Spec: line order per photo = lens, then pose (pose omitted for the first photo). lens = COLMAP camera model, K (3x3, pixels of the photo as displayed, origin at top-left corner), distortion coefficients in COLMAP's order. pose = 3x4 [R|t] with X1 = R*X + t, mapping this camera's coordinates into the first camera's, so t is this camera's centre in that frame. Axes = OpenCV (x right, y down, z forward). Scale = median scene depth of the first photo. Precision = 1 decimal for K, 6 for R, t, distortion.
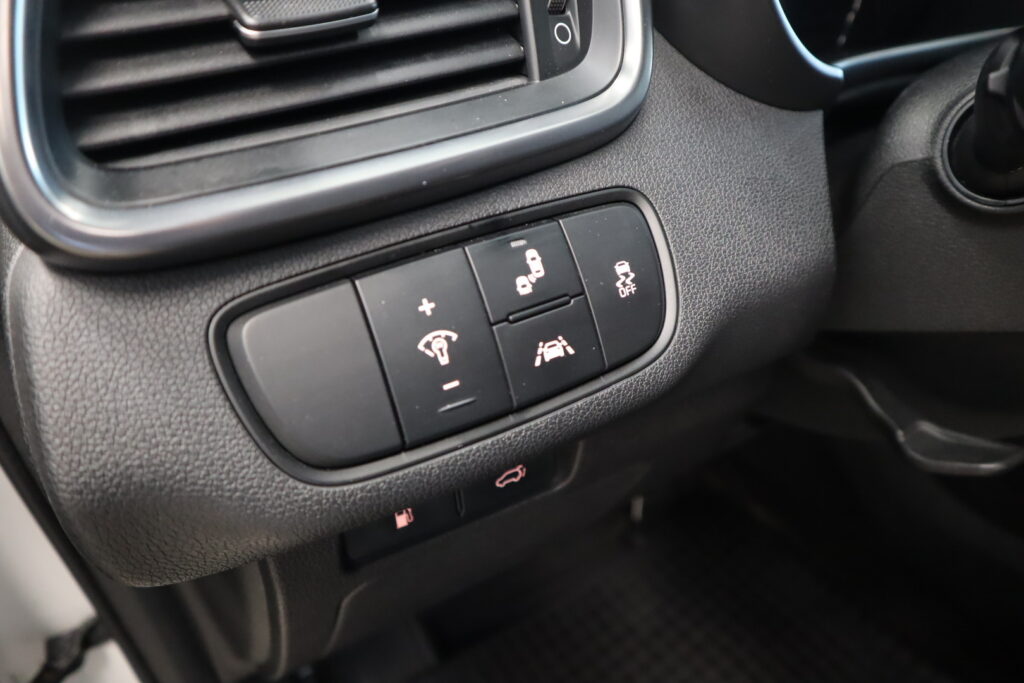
lens RADIAL K [[712.7, 0, 512.0], [0, 712.7, 341.5], [0, 0, 1]] dist [-0.134120, 0.091551]
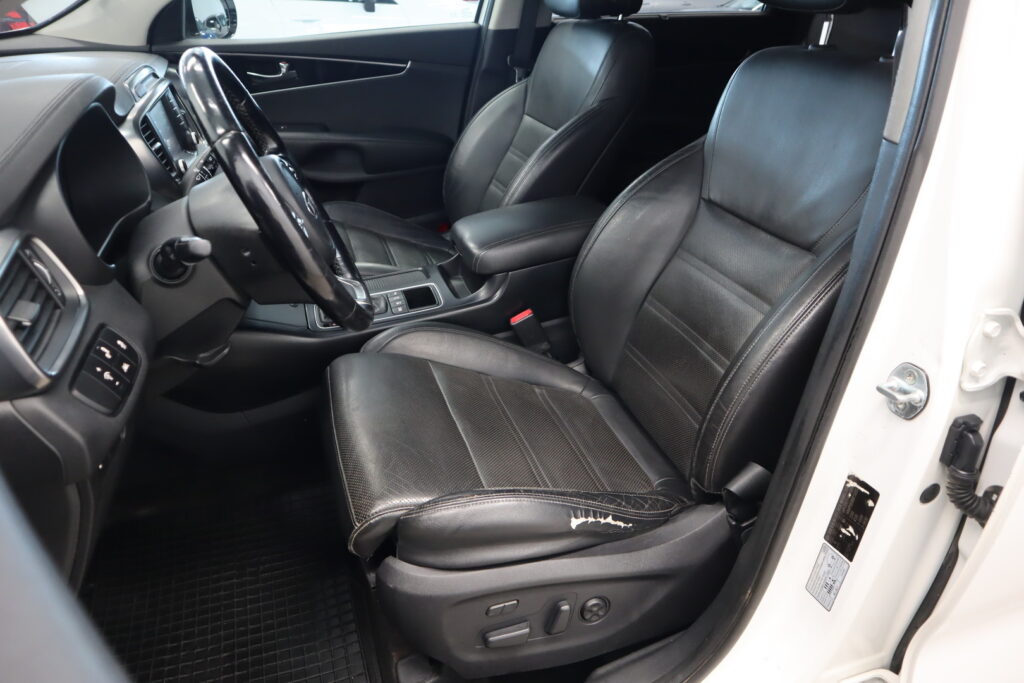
lens RADIAL K [[712.7, 0, 512.0], [0, 712.7, 341.5], [0, 0, 1]] dist [-0.134120, 0.091551]
pose [[0.297149, -0.465453, 0.833700, -1.711852], [0.554266, 0.795055, 0.246325, 0.105140], [-0.777490, 0.388896, 0.494235, -1.768581]]
